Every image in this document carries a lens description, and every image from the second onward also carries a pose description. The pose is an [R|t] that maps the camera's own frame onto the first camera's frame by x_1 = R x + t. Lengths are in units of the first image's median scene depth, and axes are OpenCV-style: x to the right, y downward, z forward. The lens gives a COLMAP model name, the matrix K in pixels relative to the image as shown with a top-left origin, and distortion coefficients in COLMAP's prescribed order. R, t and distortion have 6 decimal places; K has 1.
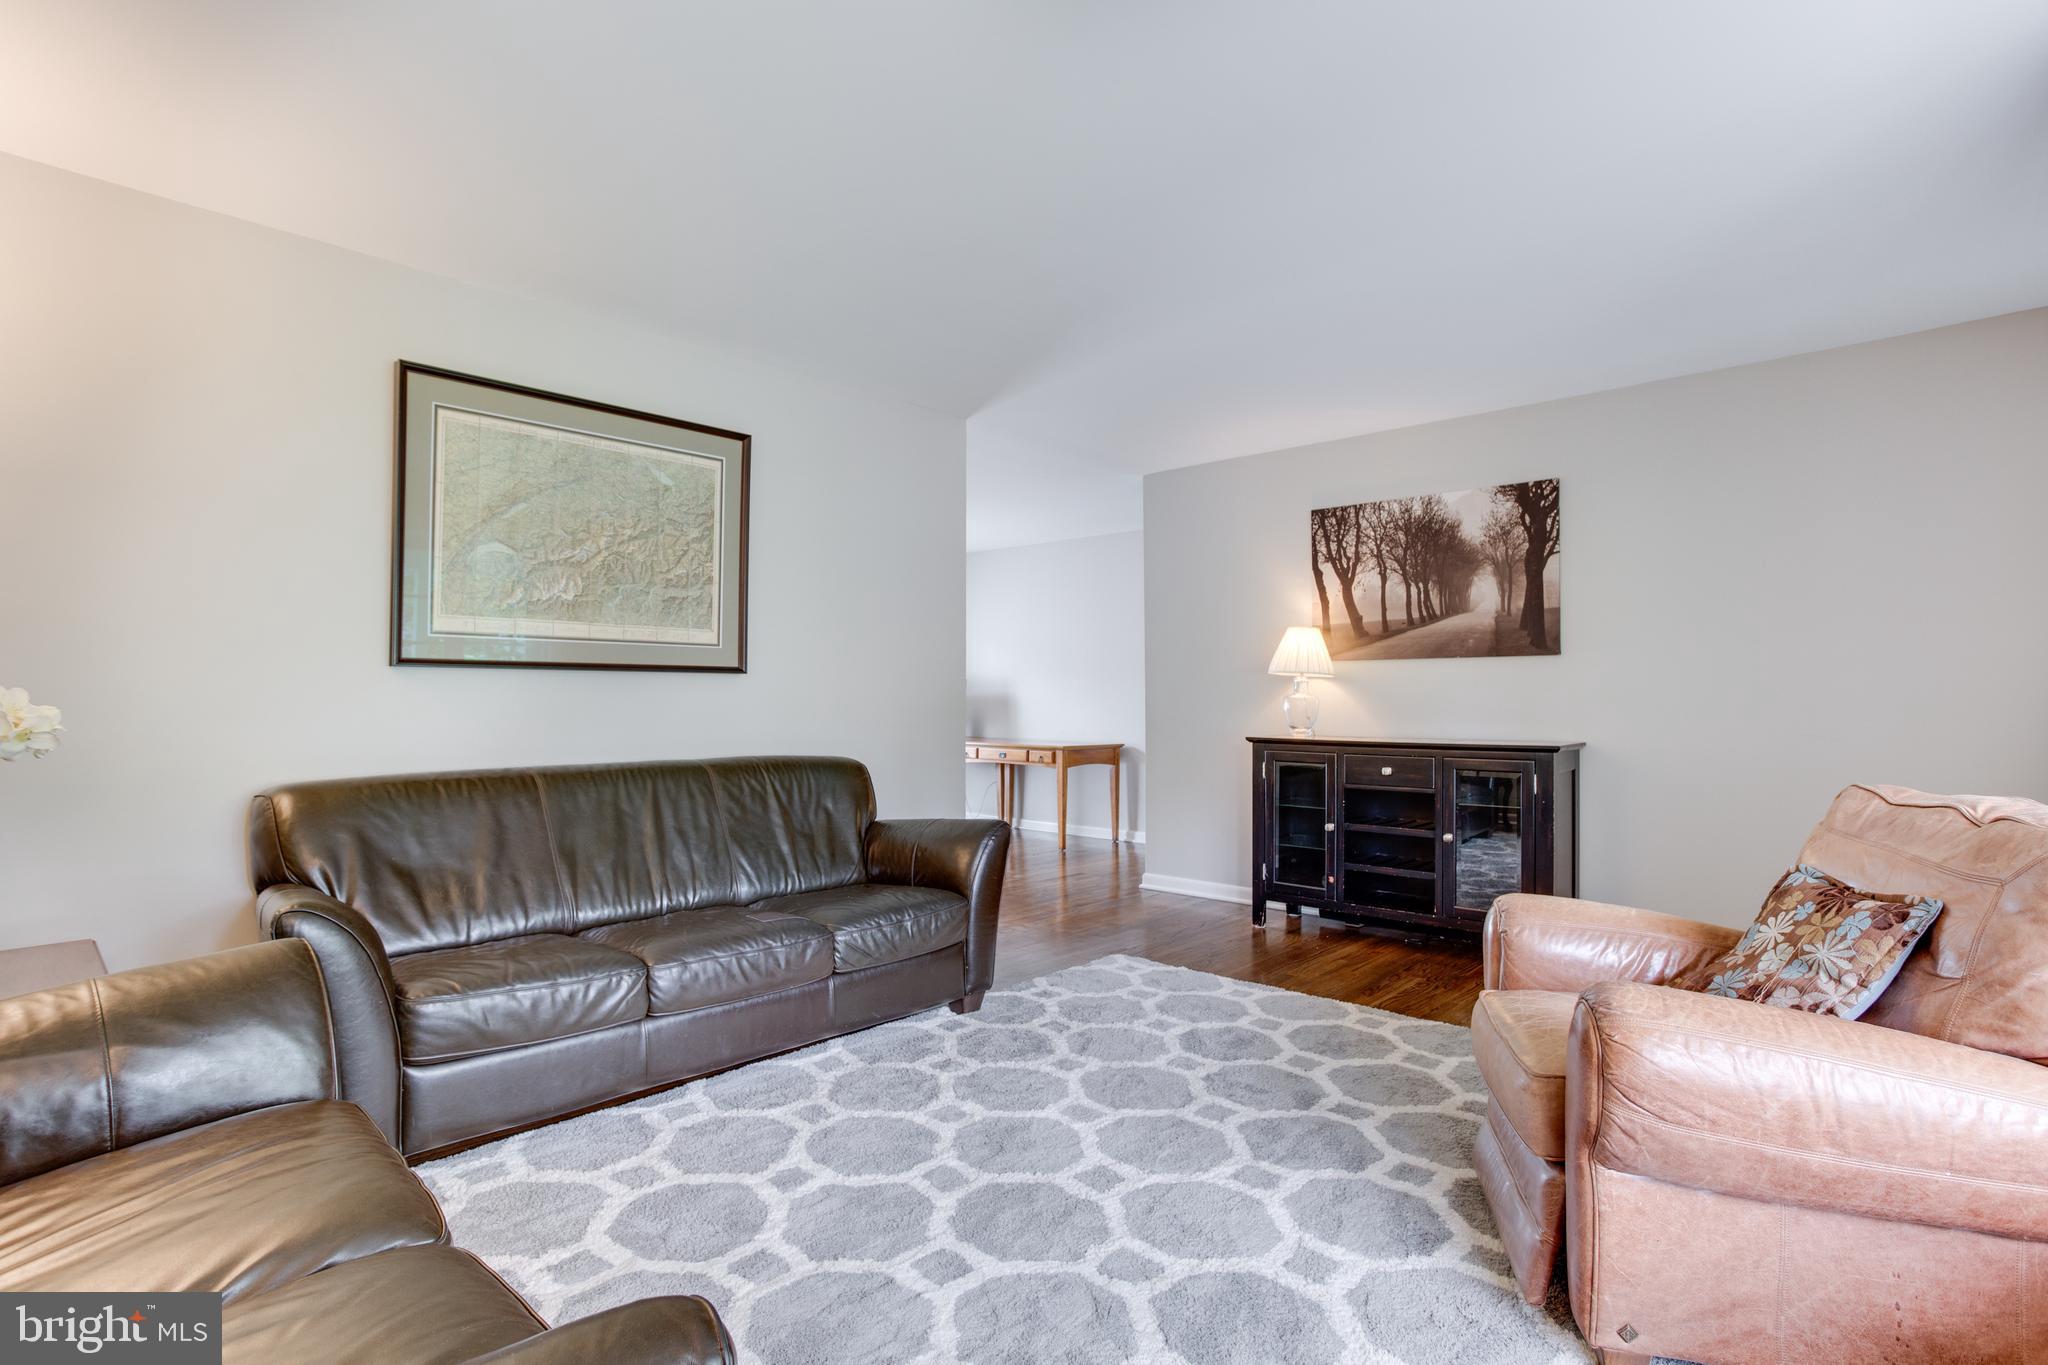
lens RADIAL K [[995.4, 0, 1016.0], [0, 995.4, 682.1], [0, 0, 1]] dist [-0.019951, 0.009720]
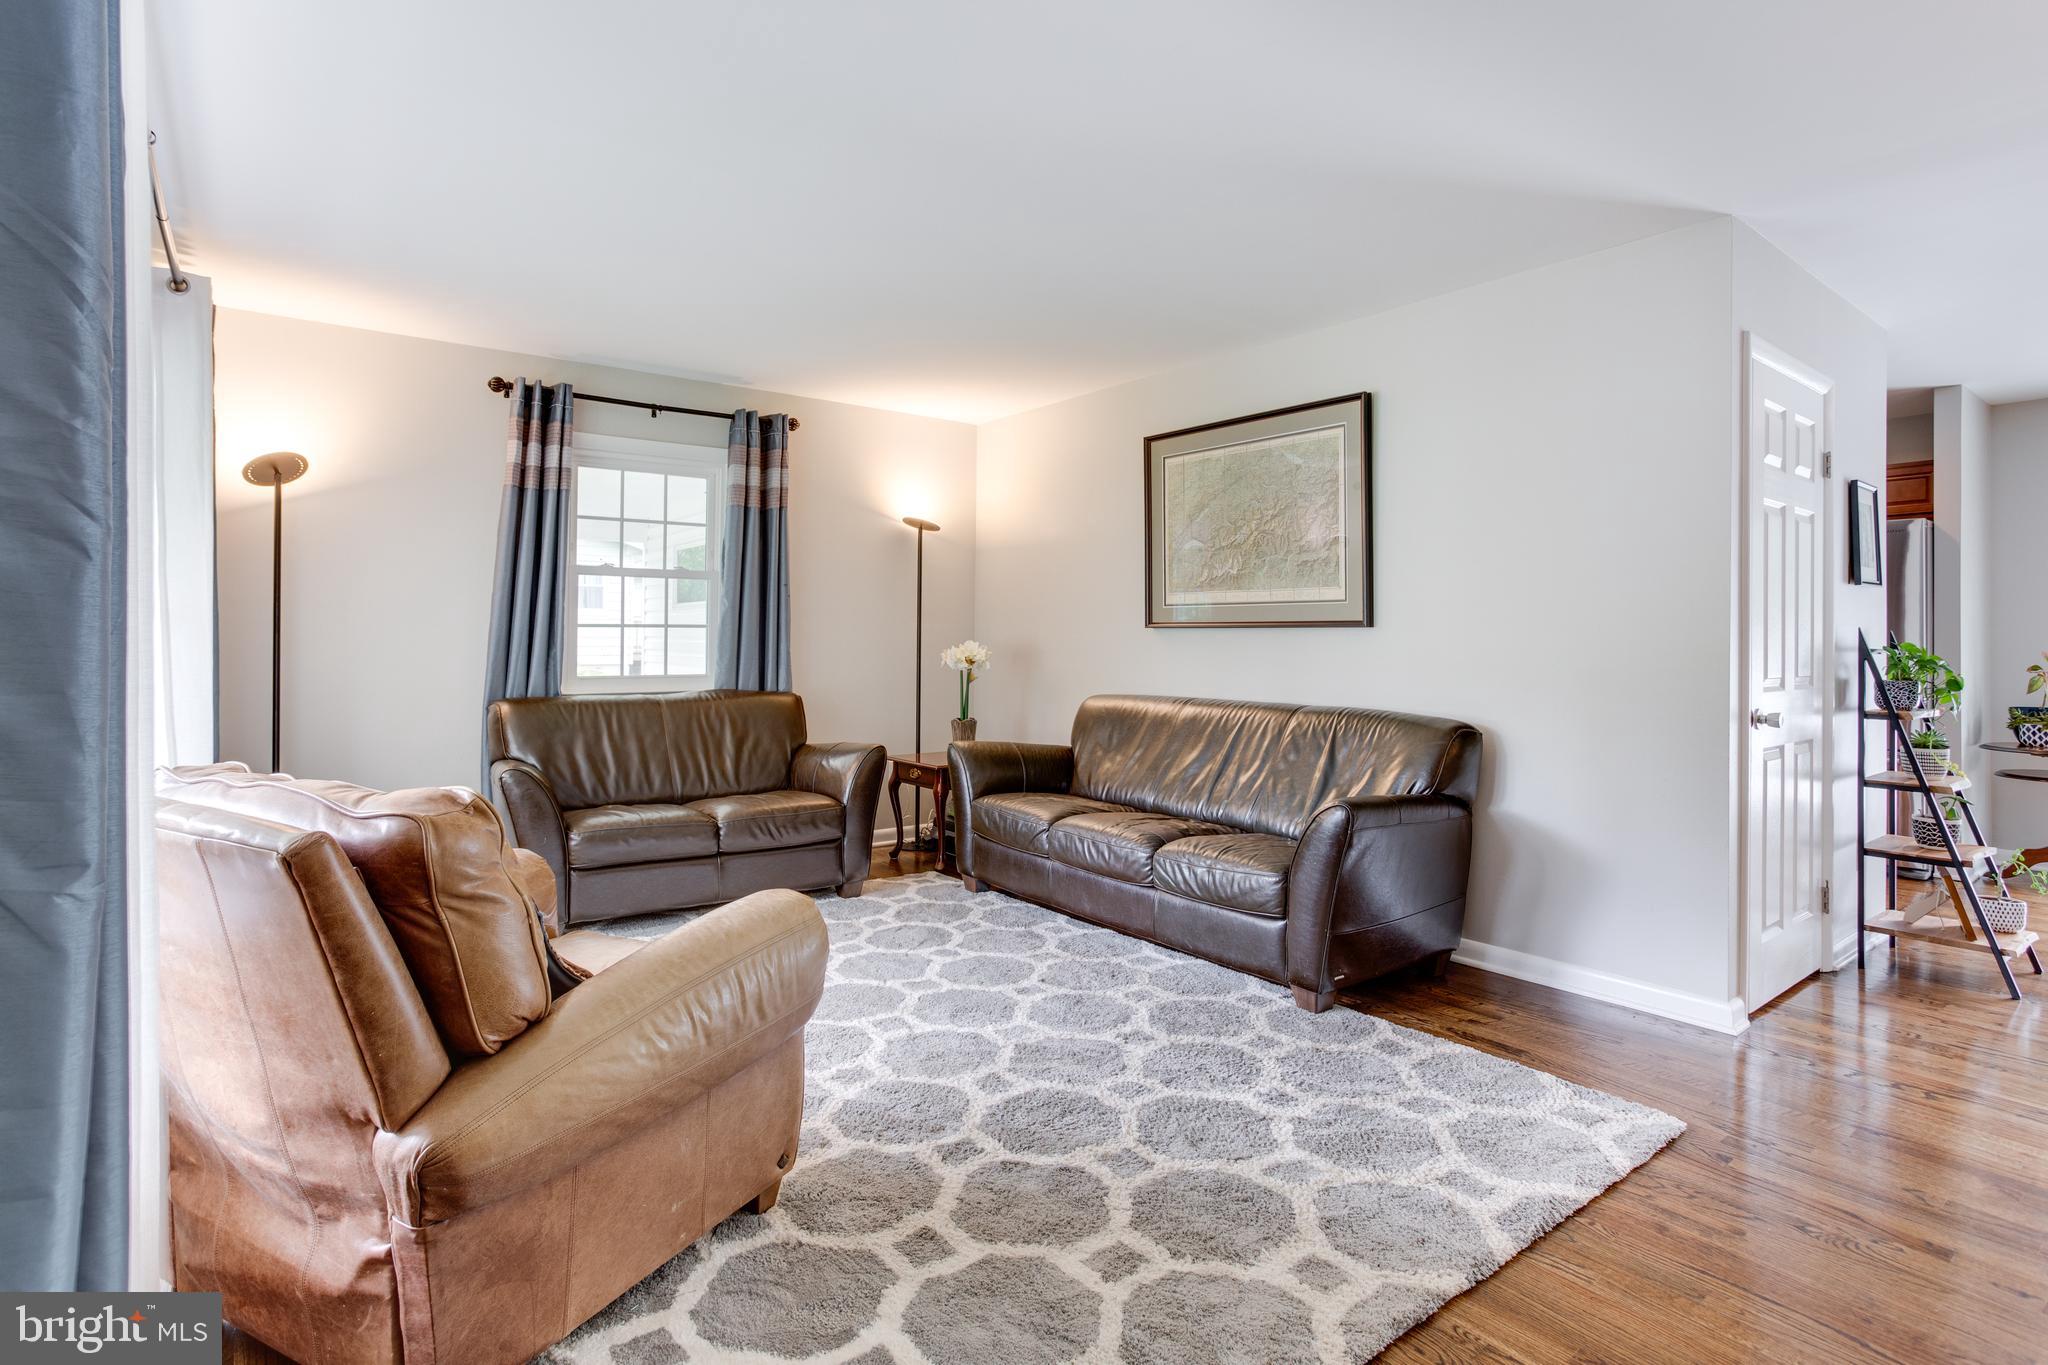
lens RADIAL K [[995.4, 0, 990.3], [0, 995.4, 615.4], [0, 0, 1]] dist [-0.019951, 0.009720]
pose [[-0.154011, -0.017599, -0.987912, 0.851905], [0.013306, 0.999714, -0.019883, -0.005763], [0.987980, -0.016208, -0.153733, 0.838292]]
